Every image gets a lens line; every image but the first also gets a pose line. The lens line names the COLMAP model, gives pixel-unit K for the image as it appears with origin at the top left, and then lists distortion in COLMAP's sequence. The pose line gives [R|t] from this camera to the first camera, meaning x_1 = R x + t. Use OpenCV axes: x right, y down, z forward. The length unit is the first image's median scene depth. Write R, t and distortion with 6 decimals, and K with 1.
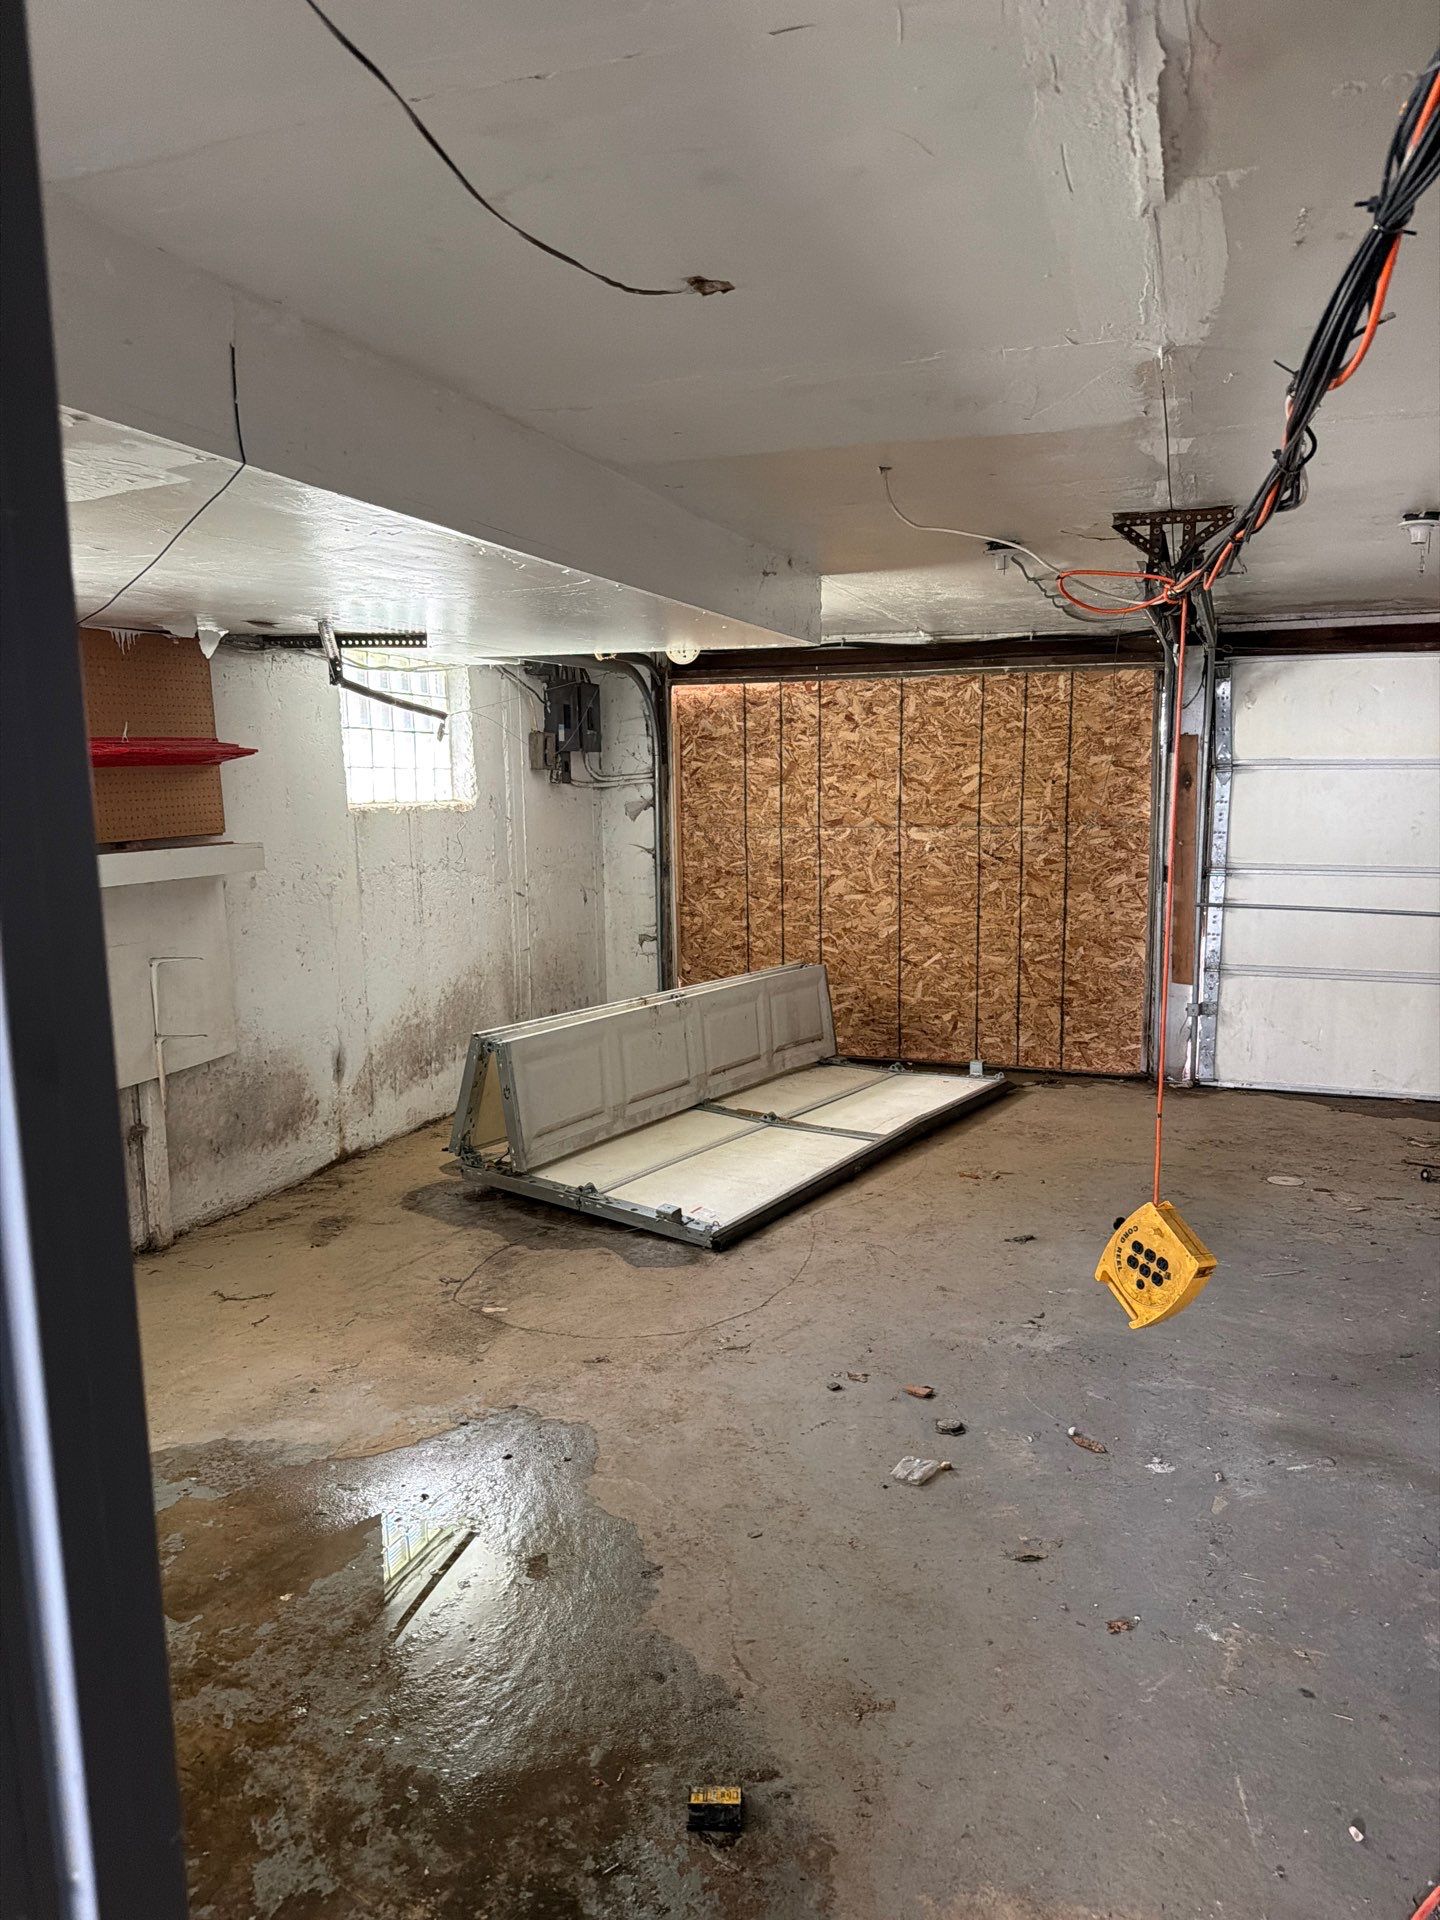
lens RADIAL K [[1342.1, 0, 712.4], [0, 1342.1, 994.7], [0, 0, 1]] dist [0.154715, -0.175031]
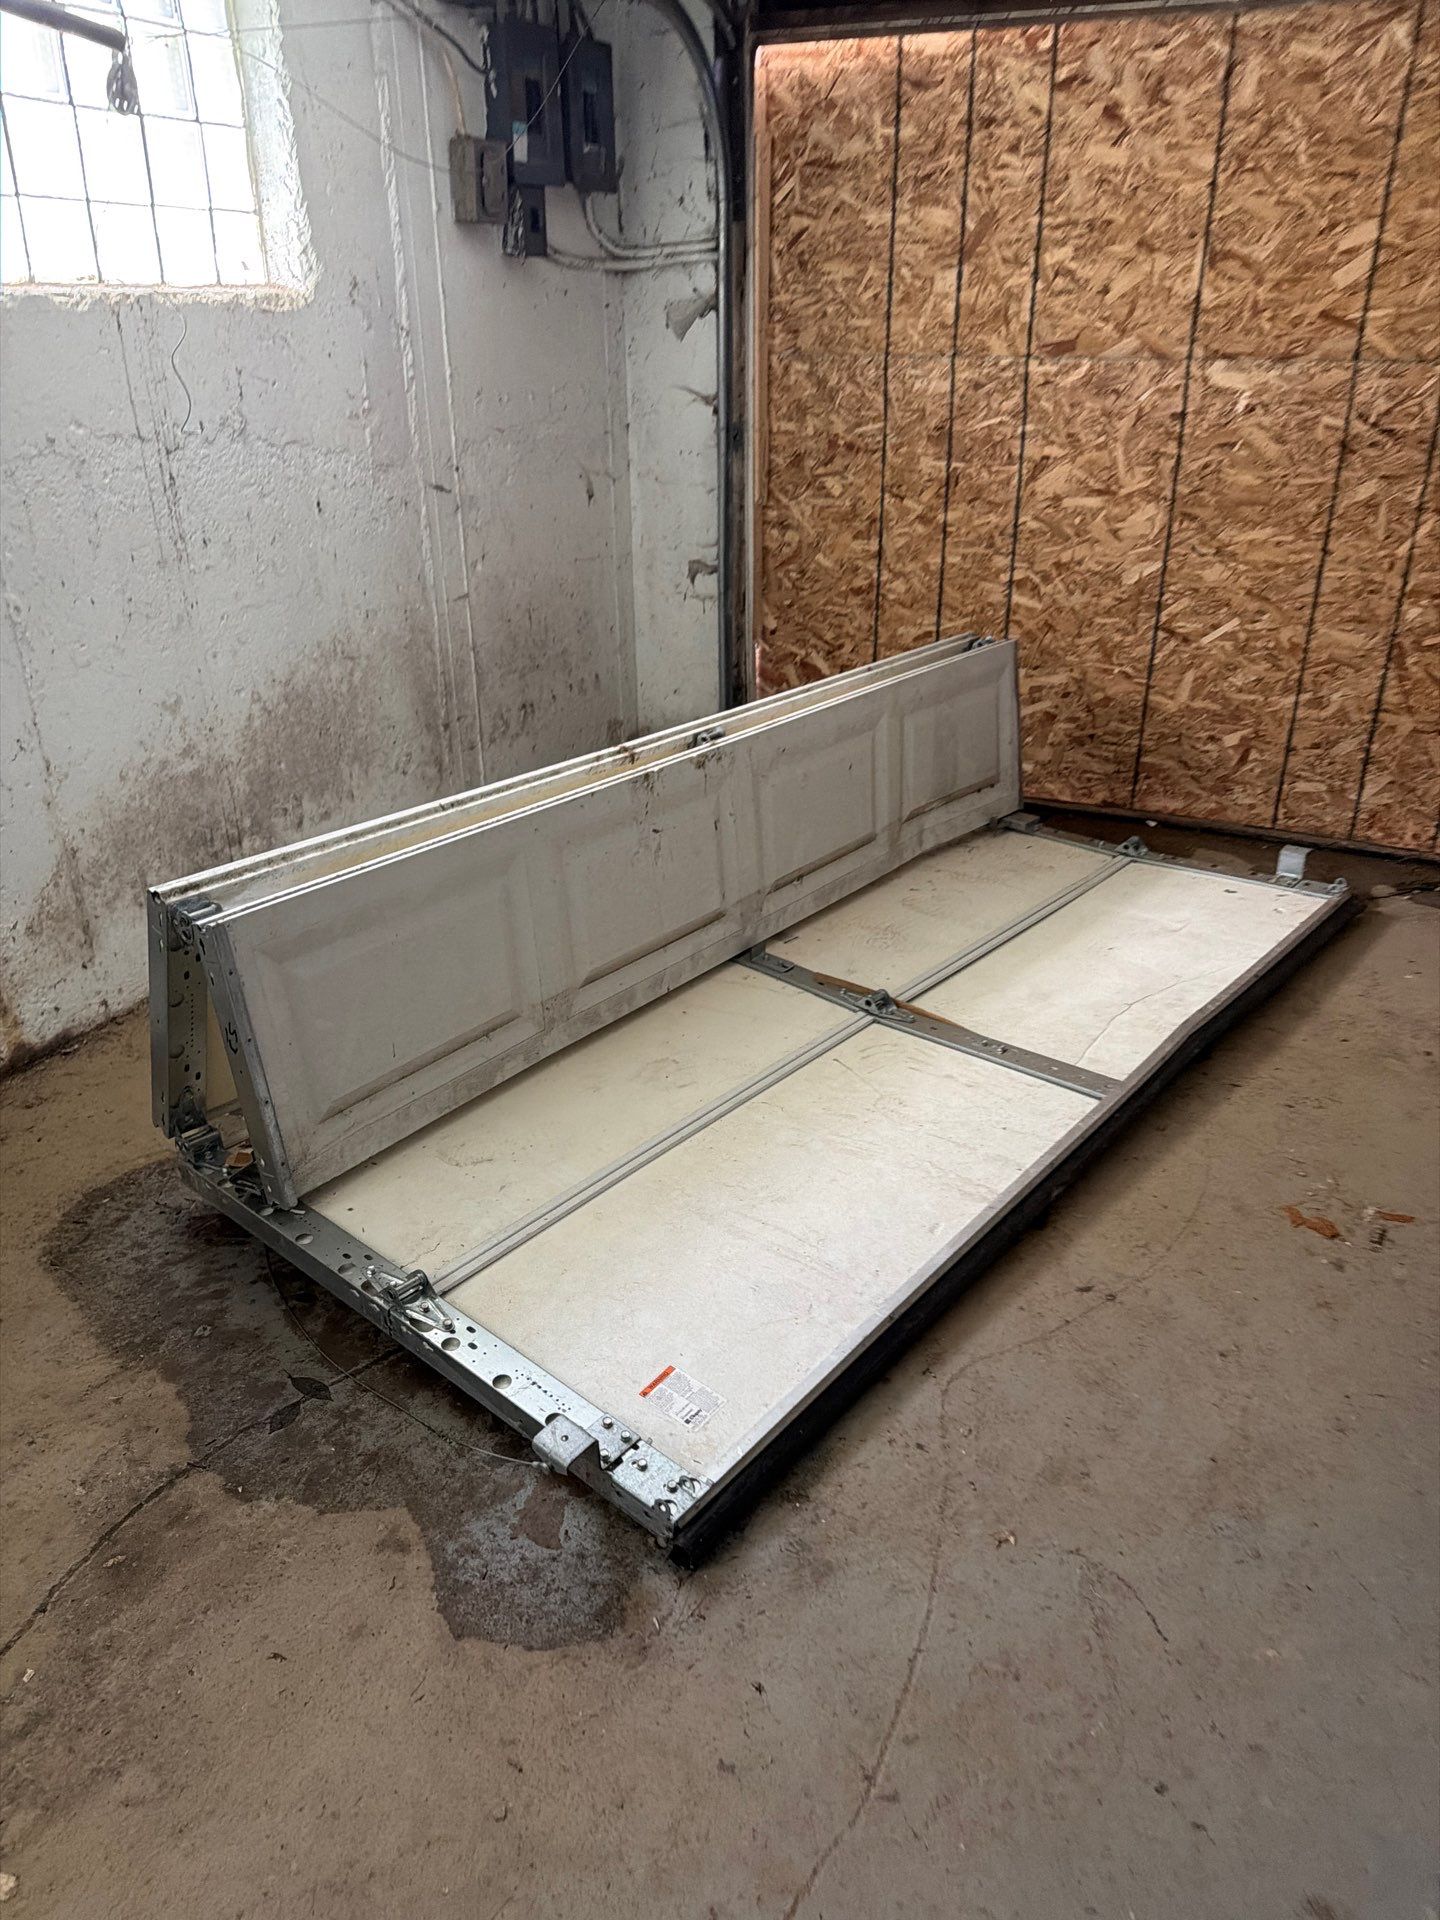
lens RADIAL K [[1364.3, 0, 723.2], [0, 1364.3, 1003.8], [0, 0, 1]] dist [0.012644, -0.023217]
pose [[0.994225, 0.056837, -0.091031, 0.025039], [-0.025716, 0.949700, 0.312104, -0.049900], [0.104191, -0.307960, 0.945677, 0.420203]]
